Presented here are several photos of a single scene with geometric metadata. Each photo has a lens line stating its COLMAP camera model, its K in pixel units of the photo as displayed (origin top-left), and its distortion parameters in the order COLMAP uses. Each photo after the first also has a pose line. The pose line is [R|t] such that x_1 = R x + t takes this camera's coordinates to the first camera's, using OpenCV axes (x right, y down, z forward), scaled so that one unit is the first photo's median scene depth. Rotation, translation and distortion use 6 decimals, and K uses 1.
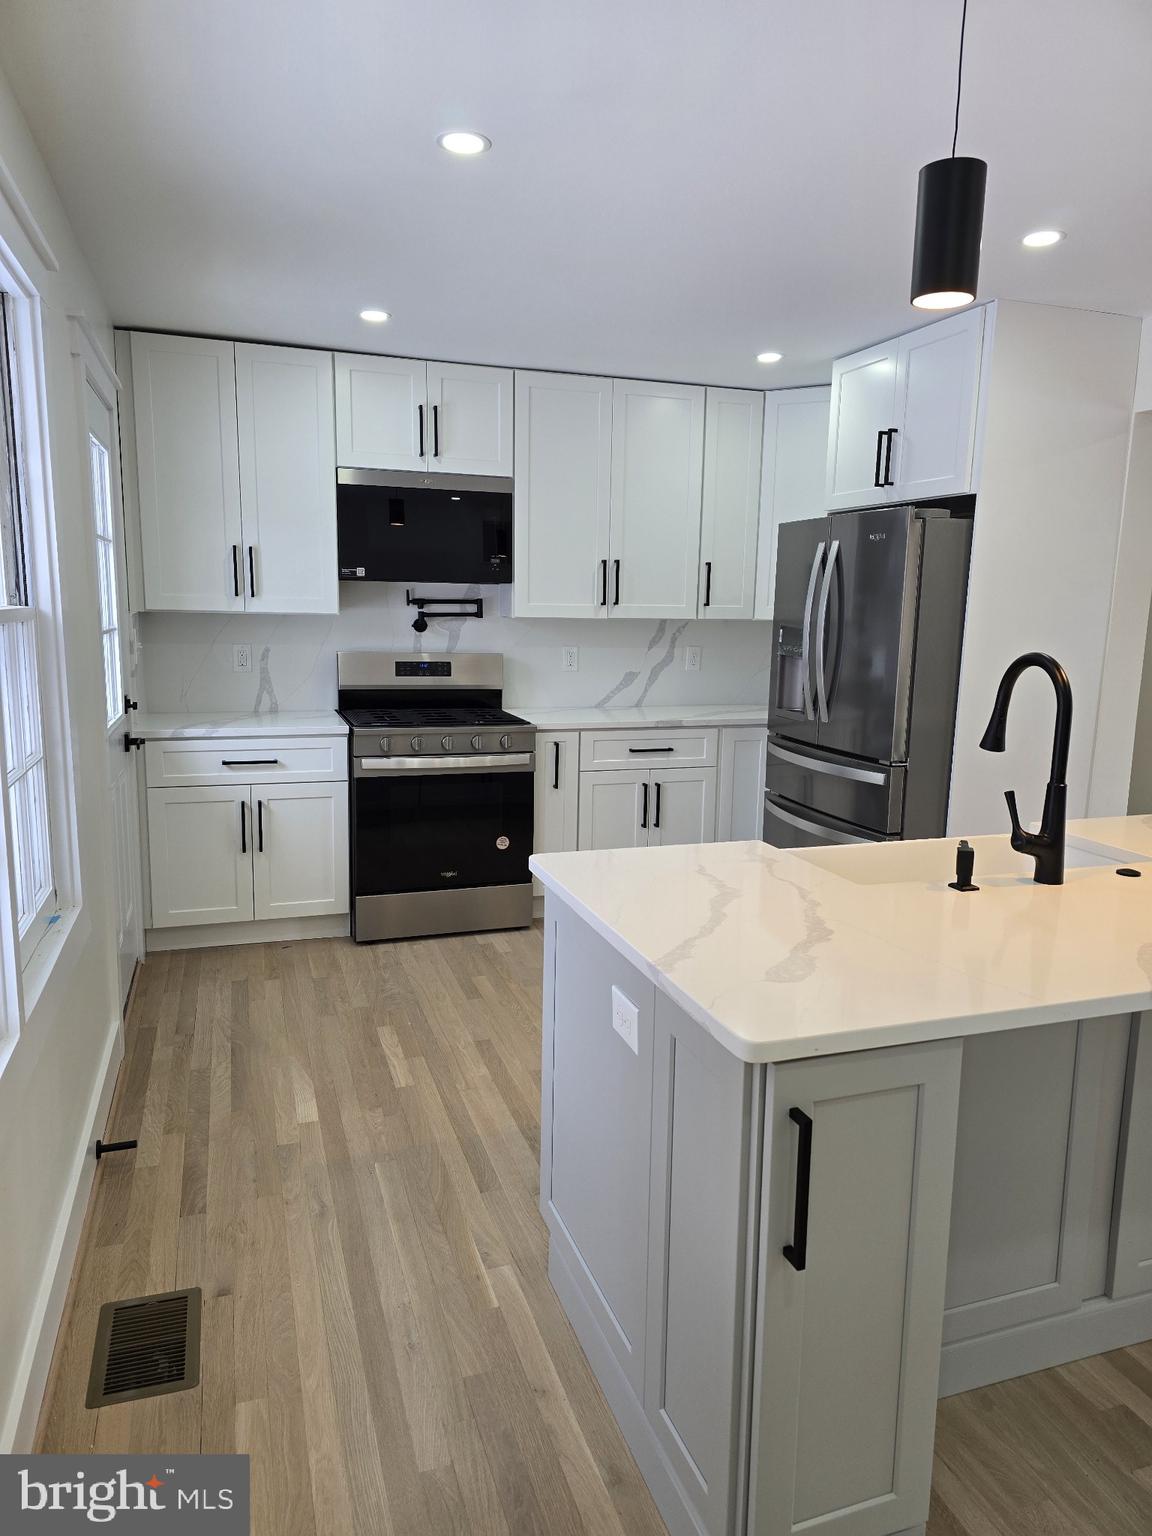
lens RADIAL K [[1000.0, 0, 576.0], [0, 1000.0, 768.0], [0, 0, 1]] dist [0.027332, -0.000370]
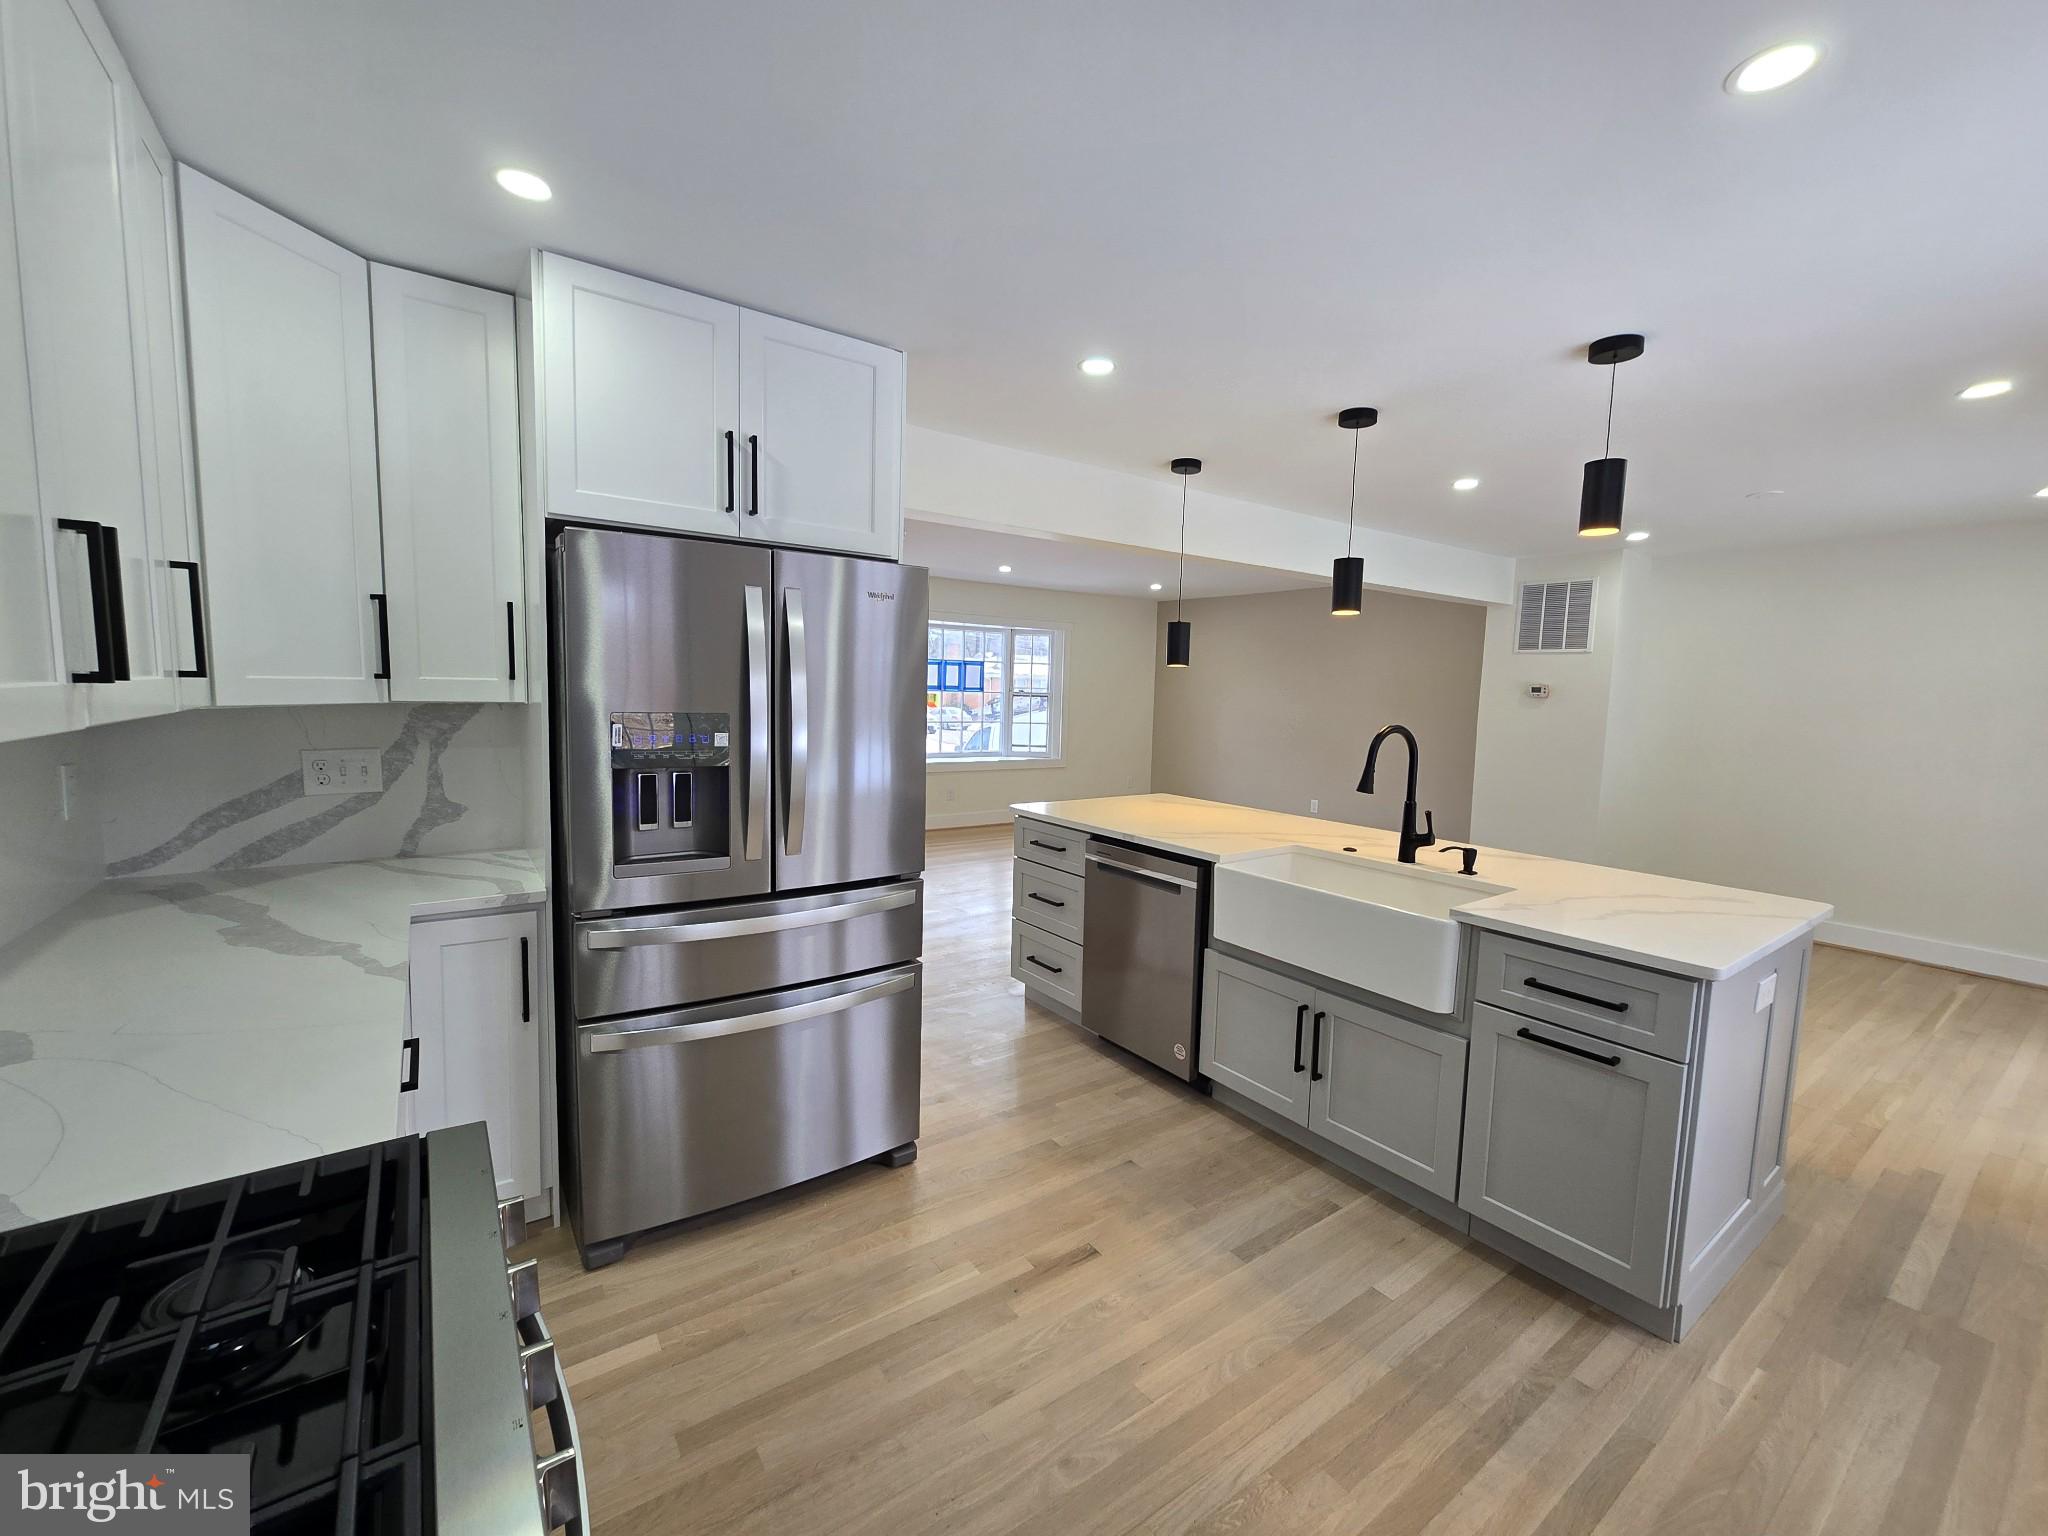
lens RADIAL K [[846.7, 0, 1024.0], [0, 846.7, 768.0], [0, 0, 1]] dist [-0.002439, 0.000510]
pose [[-0.291986, -0.120555, 0.948794, -0.300206], [0.126266, 0.978482, 0.163185, -0.160054], [-0.948051, 0.167448, -0.270481, 0.903518]]
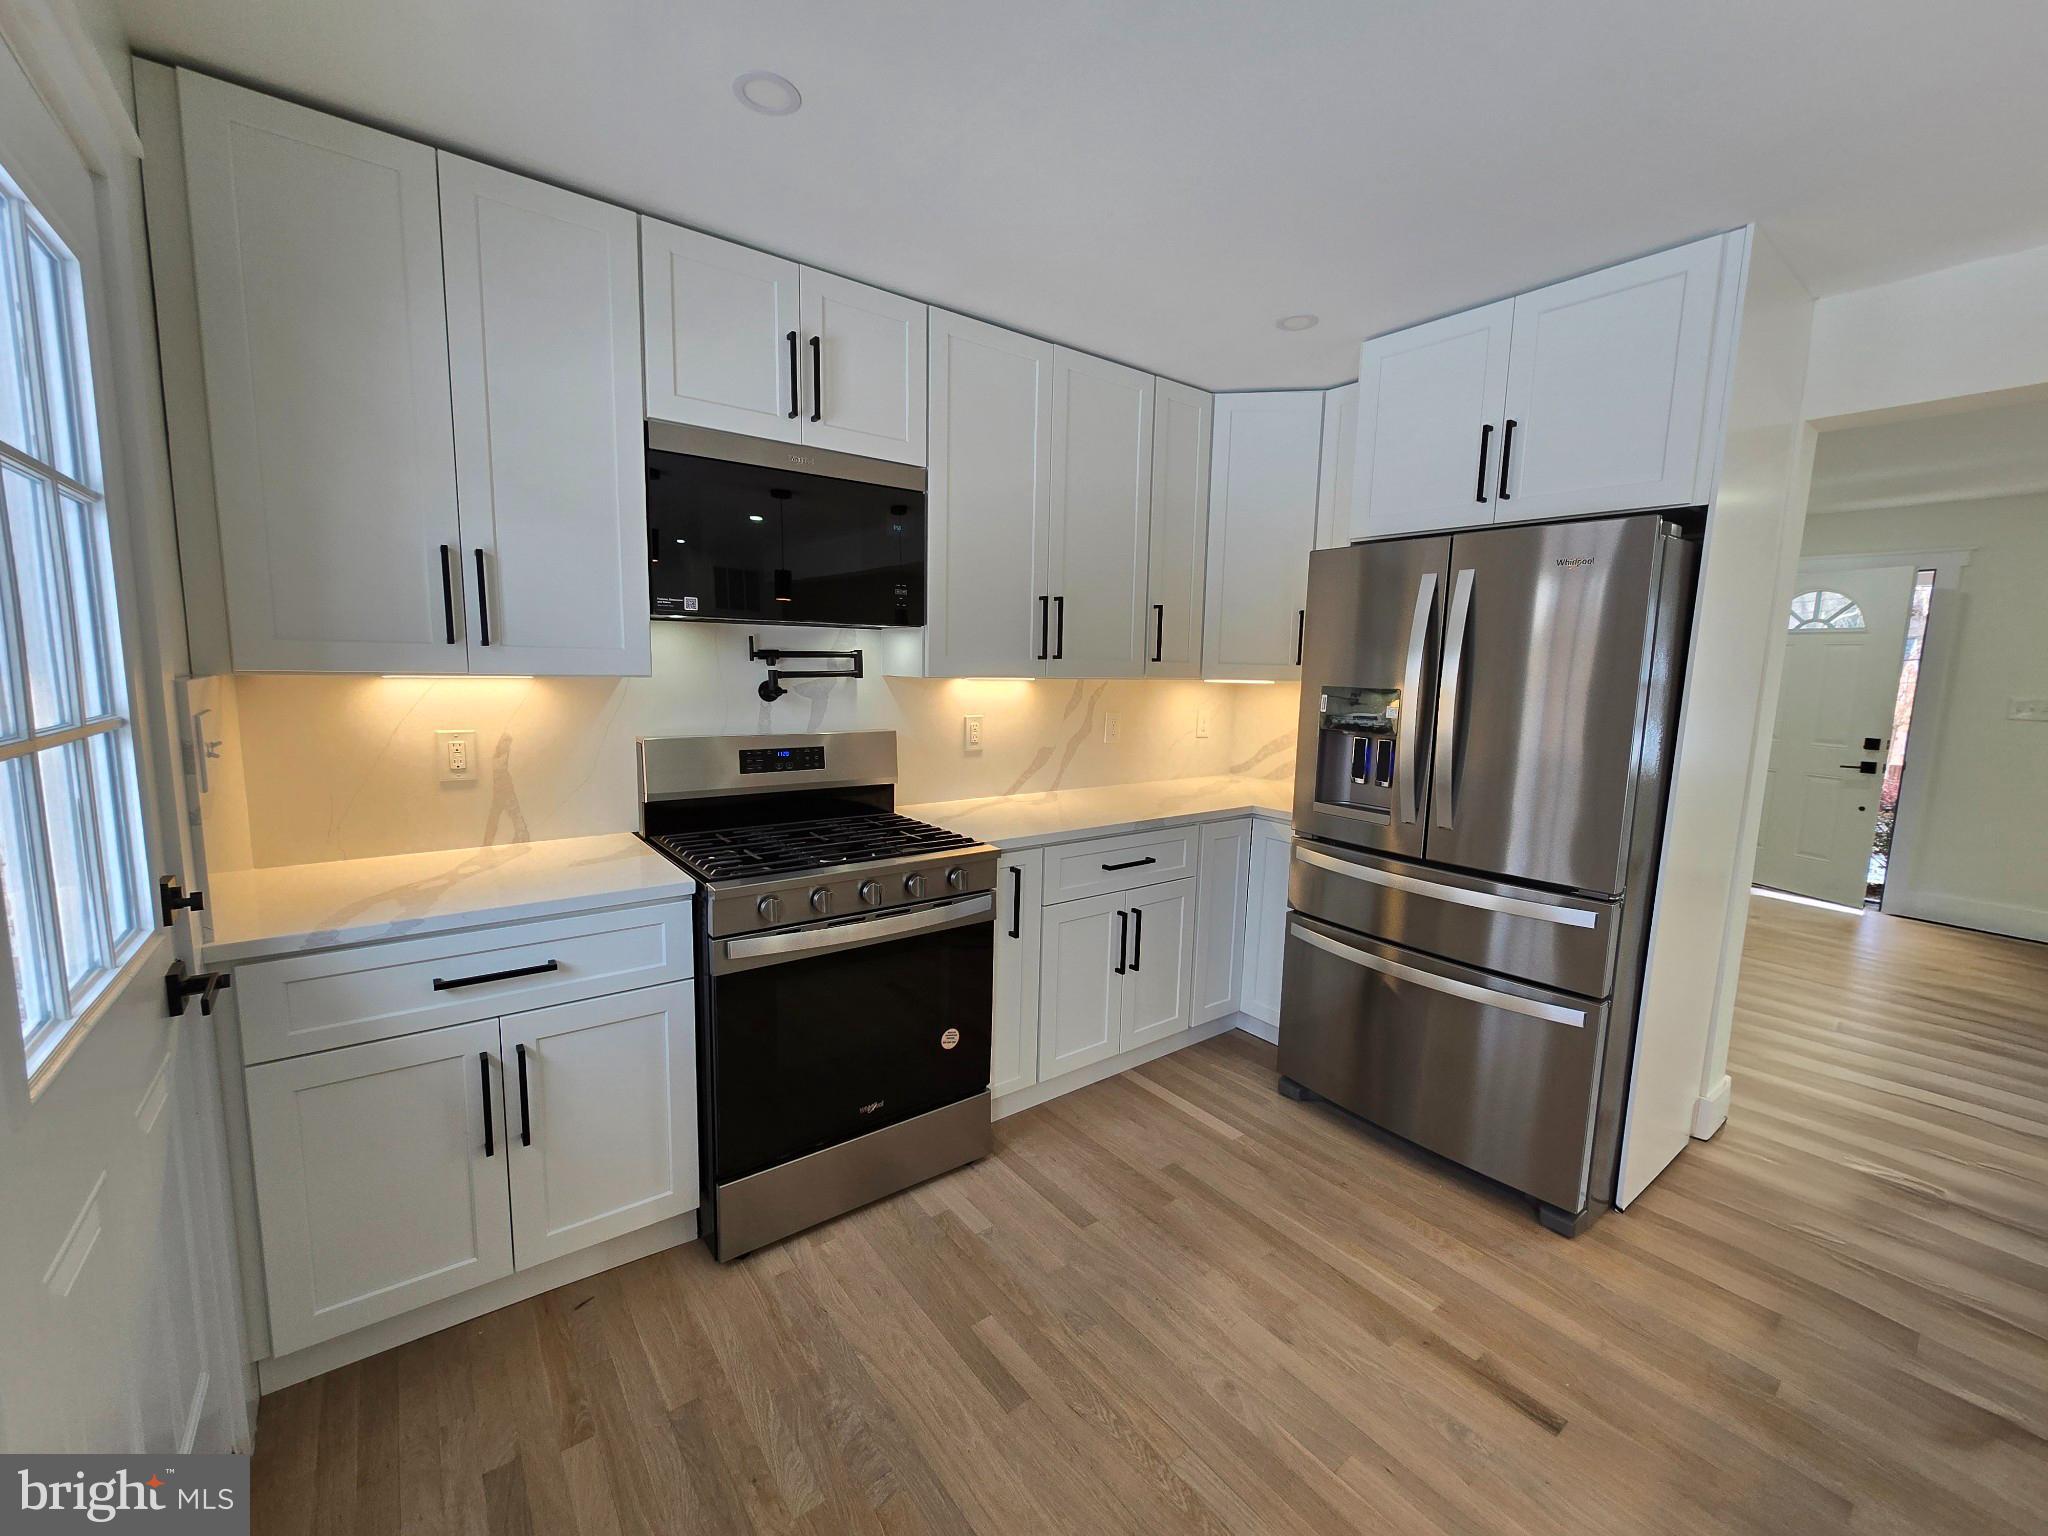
lens RADIAL K [[832.7, 0, 1024.0], [0, 832.7, 768.0], [0, 0, 1]] dist [-0.026167, 0.010220]
pose [[0.948140, -0.038880, 0.315465, -0.189595], [0.048785, 0.998531, -0.023560, -0.080534], [-0.314085, 0.037728, 0.948645, 0.493305]]
